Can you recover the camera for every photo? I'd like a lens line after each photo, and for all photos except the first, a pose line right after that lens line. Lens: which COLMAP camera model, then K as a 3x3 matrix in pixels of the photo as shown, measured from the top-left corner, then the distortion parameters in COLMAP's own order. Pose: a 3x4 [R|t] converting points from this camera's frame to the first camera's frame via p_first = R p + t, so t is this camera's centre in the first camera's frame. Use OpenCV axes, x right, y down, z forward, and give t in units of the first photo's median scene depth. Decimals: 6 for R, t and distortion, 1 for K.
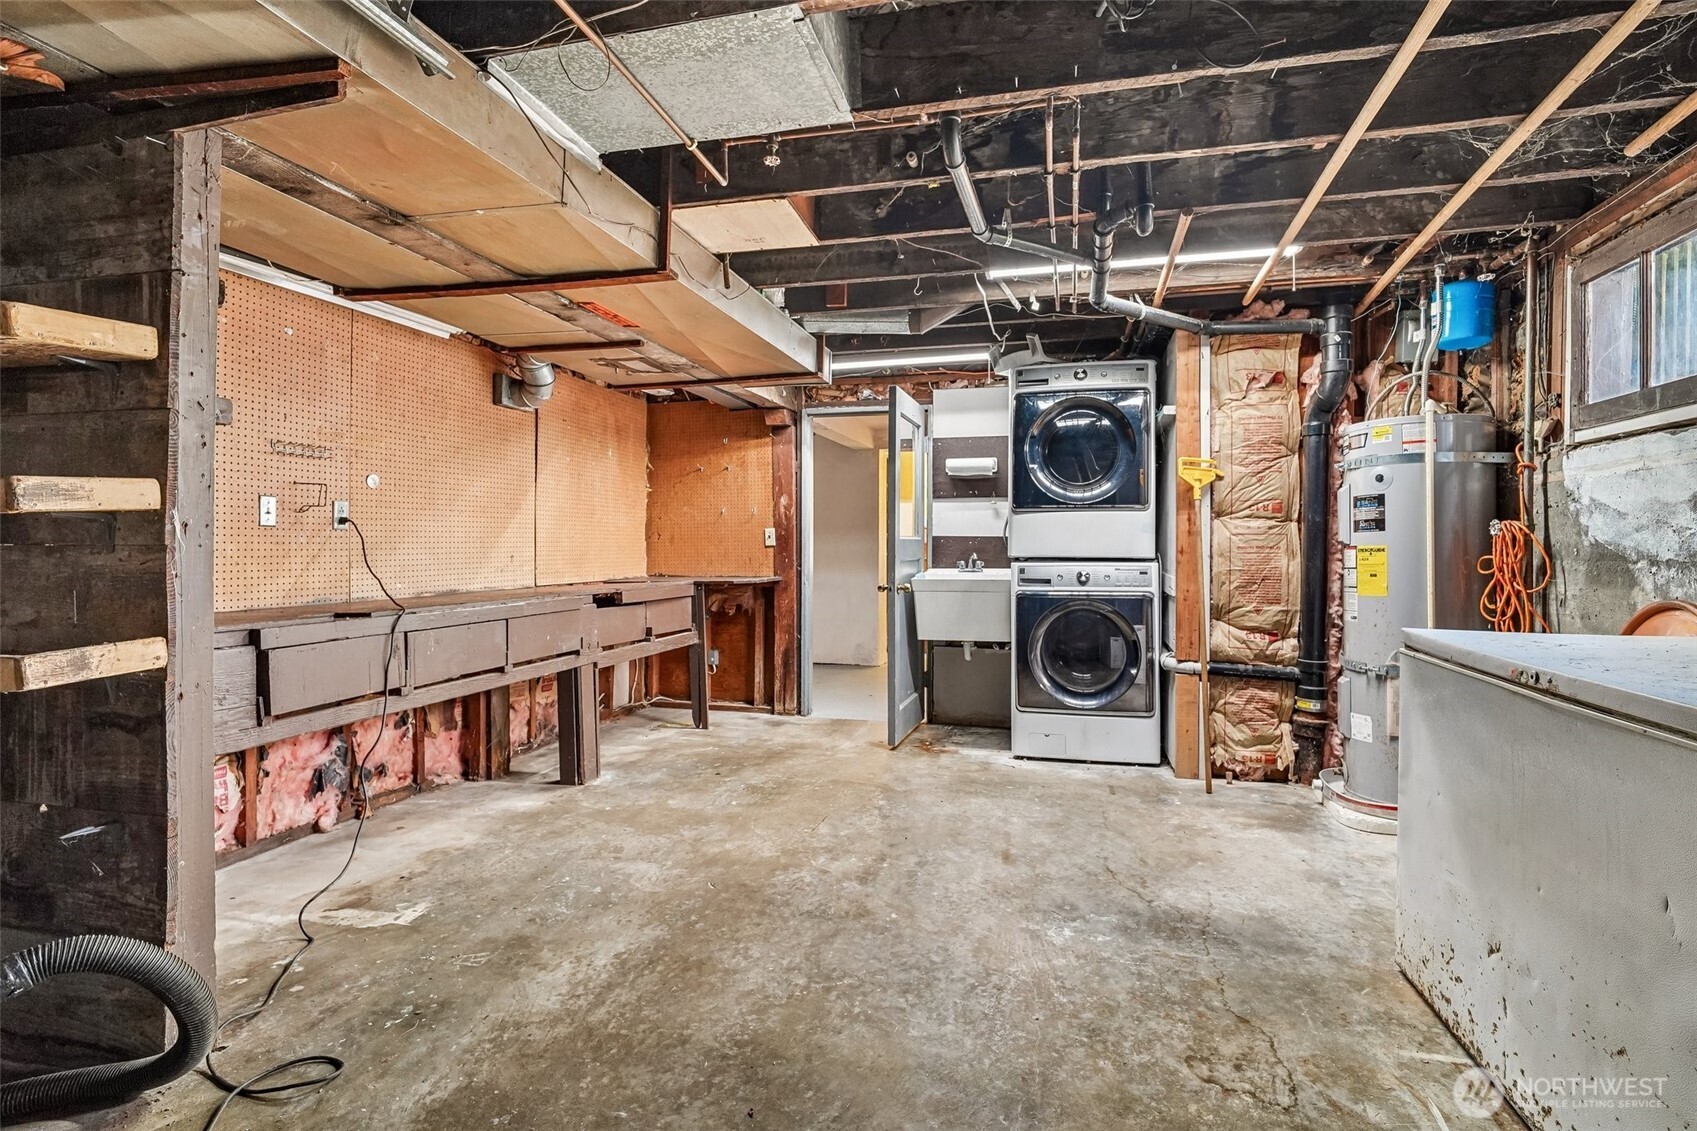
lens RADIAL K [[825.1, 0, 863.0], [0, 825.1, 563.0], [0, 0, 1]] dist [-0.015566, 0.005721]
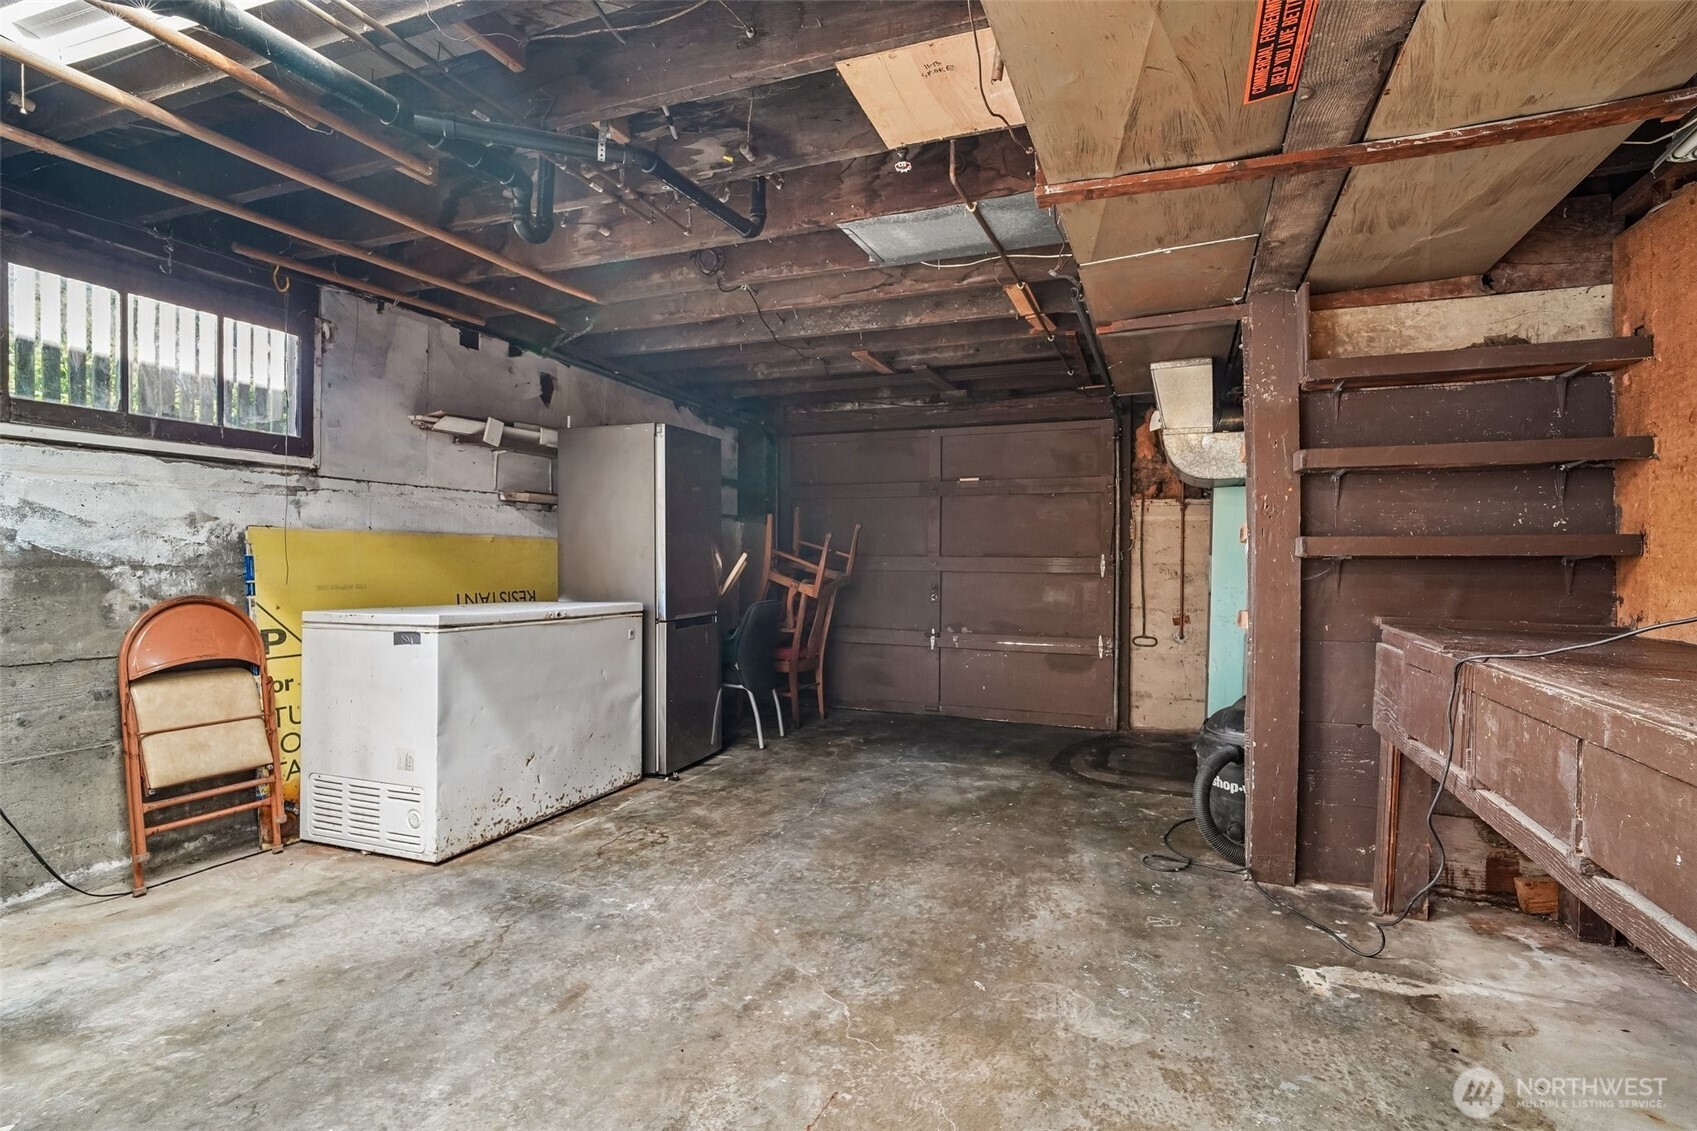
lens RADIAL K [[825.1, 0, 861.3], [0, 825.1, 560.9], [0, 0, 1]] dist [-0.015566, 0.005721]
pose [[-0.992327, -0.004799, 0.123548, -0.182671], [-0.002279, 0.999787, 0.020528, -0.034576], [-0.123620, 0.020089, -0.992126, 1.958680]]
